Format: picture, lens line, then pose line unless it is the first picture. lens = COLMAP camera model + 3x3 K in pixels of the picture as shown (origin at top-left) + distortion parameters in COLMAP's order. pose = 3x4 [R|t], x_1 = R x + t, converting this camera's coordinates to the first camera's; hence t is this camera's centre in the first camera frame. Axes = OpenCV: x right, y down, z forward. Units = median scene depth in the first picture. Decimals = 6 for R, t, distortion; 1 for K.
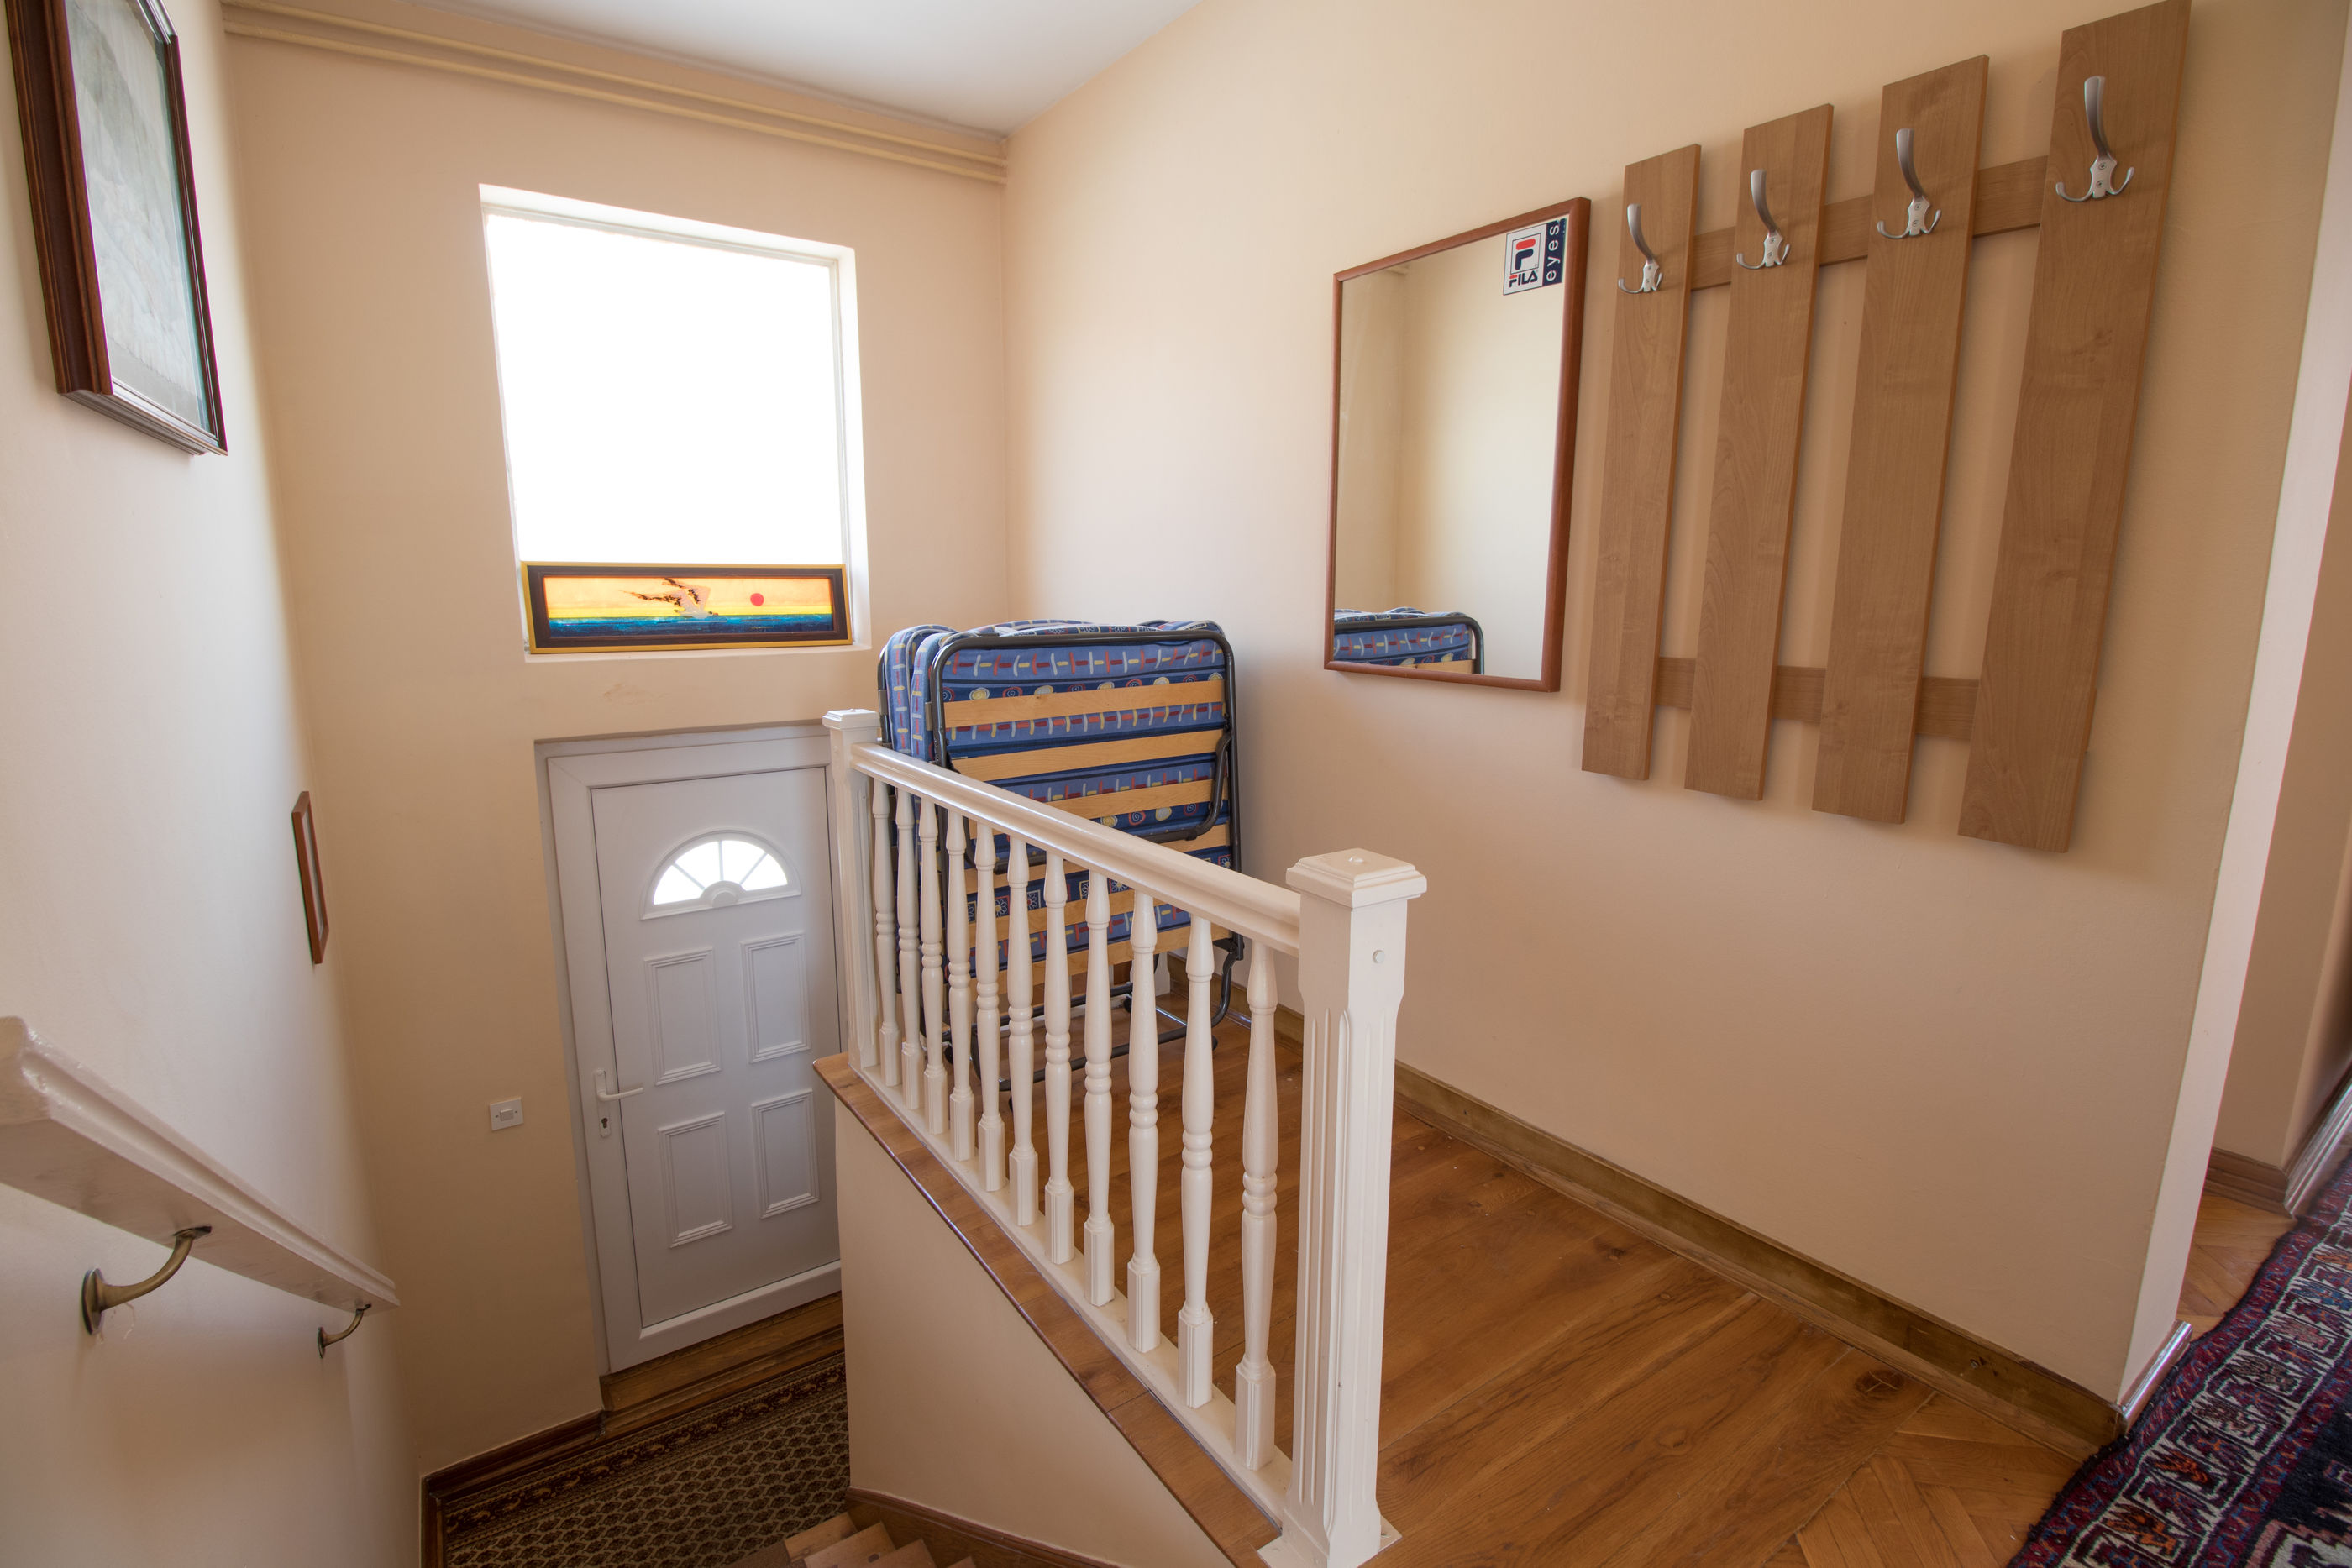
lens RADIAL K [[1083.3, 0, 1185.5], [0, 1083.3, 775.2], [0, 0, 1]] dist [0.000752, 0.000159]
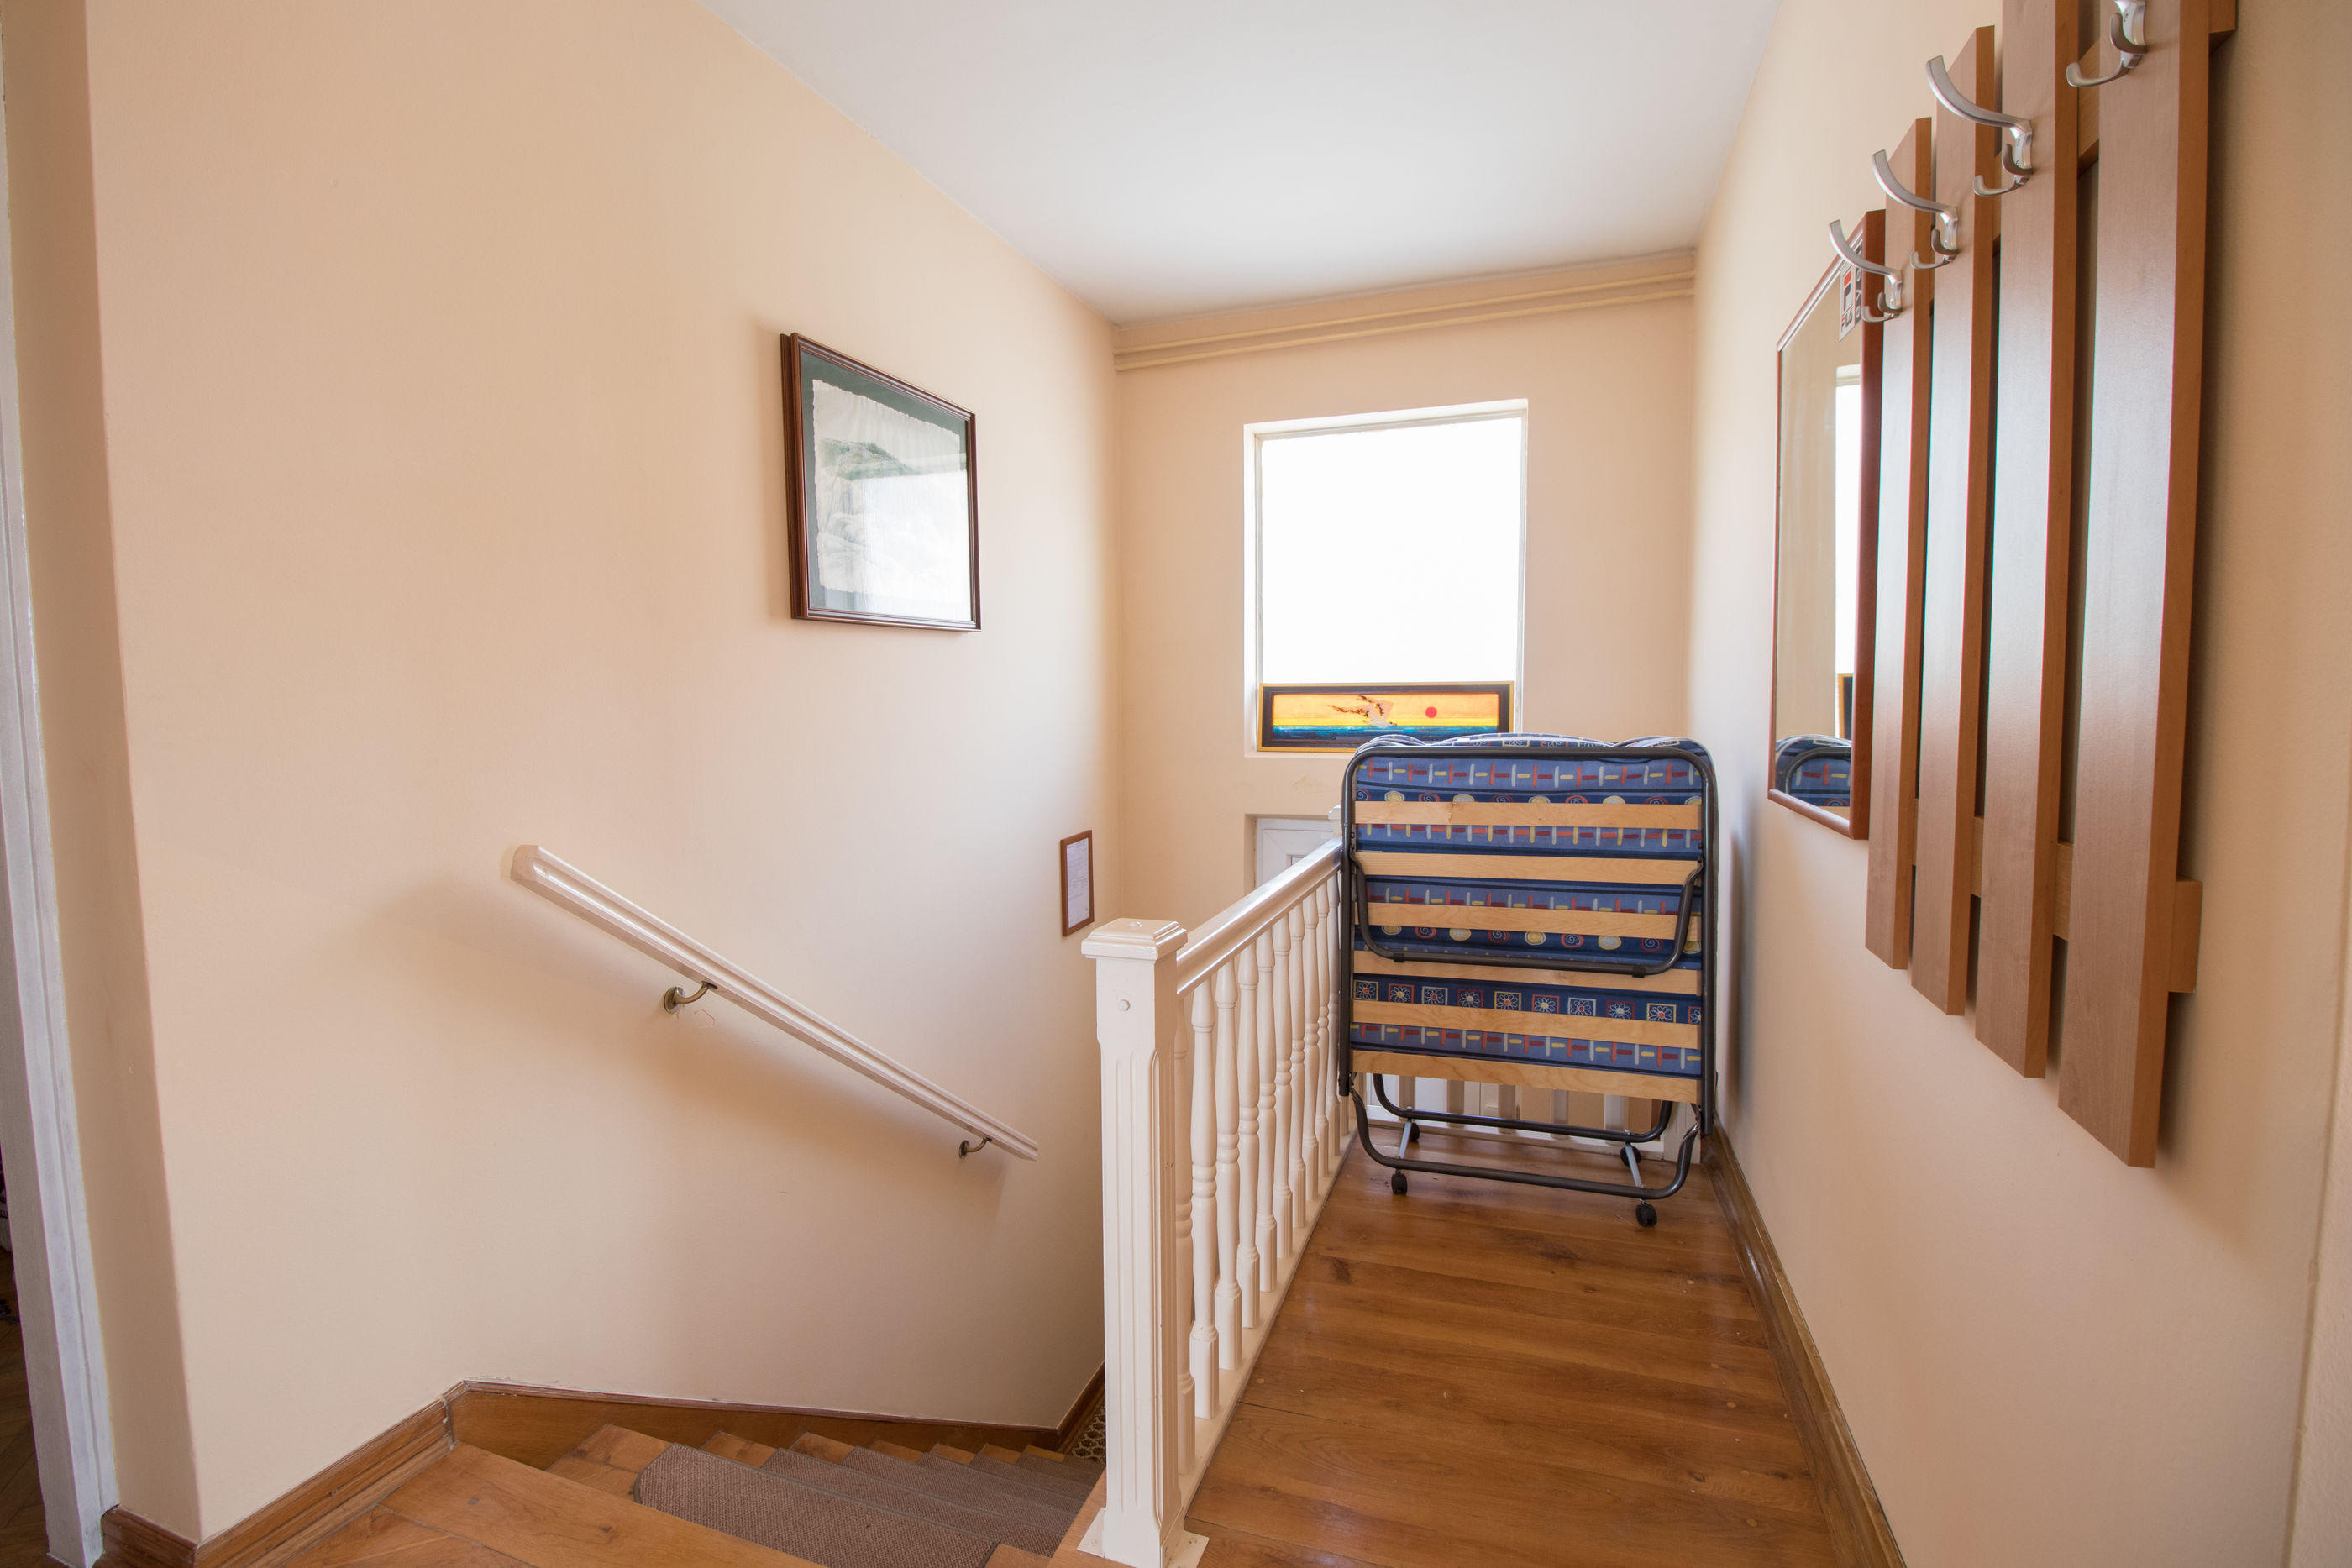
lens RADIAL K [[1106.7, 0, 1170.5], [0, 1106.7, 778.8], [0, 0, 1]] dist [0.001452, -0.012383]
pose [[0.584475, 0.054146, -0.809603, 0.523915], [-0.135573, 0.990262, -0.031645, -0.022489], [0.800005, 0.128256, 0.586124, 0.125884]]
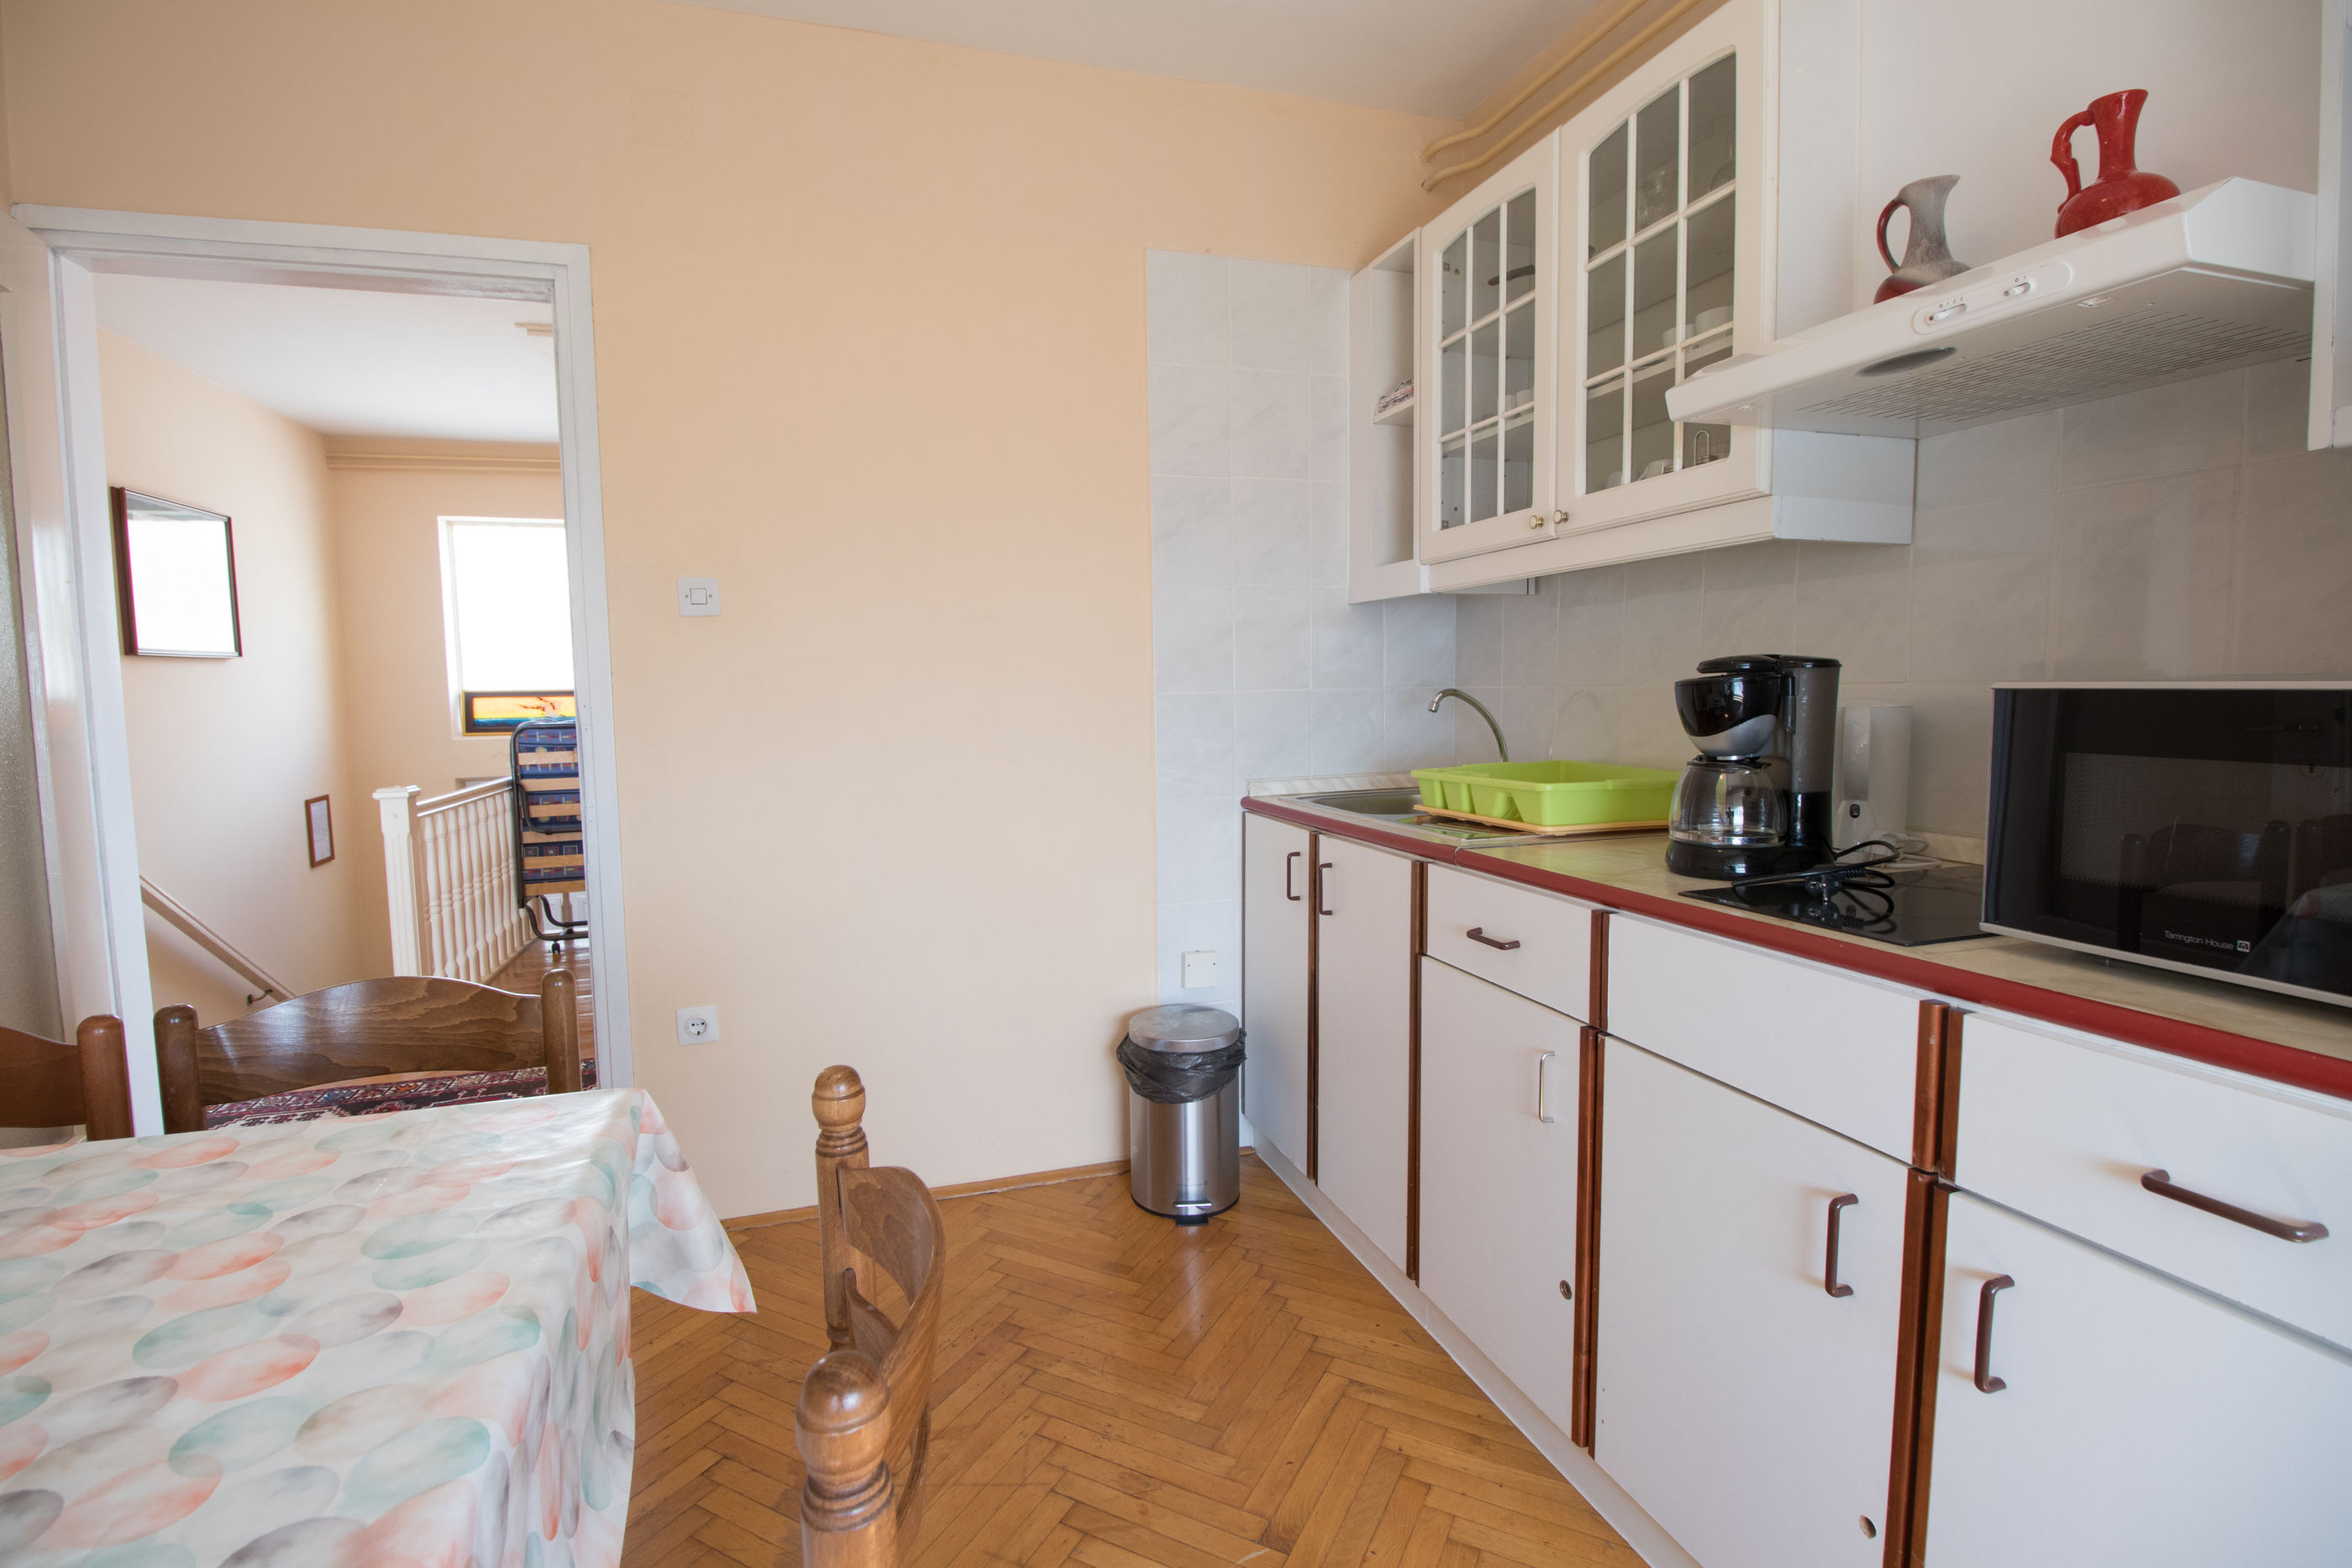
lens RADIAL K [[1106.7, 0, 1170.5], [0, 1106.7, 778.8], [0, 0, 1]] dist [0.001452, -0.012383]
pose [[0.951369, 0.008397, -0.307938, 1.474442], [-0.037327, 0.995405, -0.088178, 0.114207], [0.305783, 0.095384, 0.947311, -0.612412]]
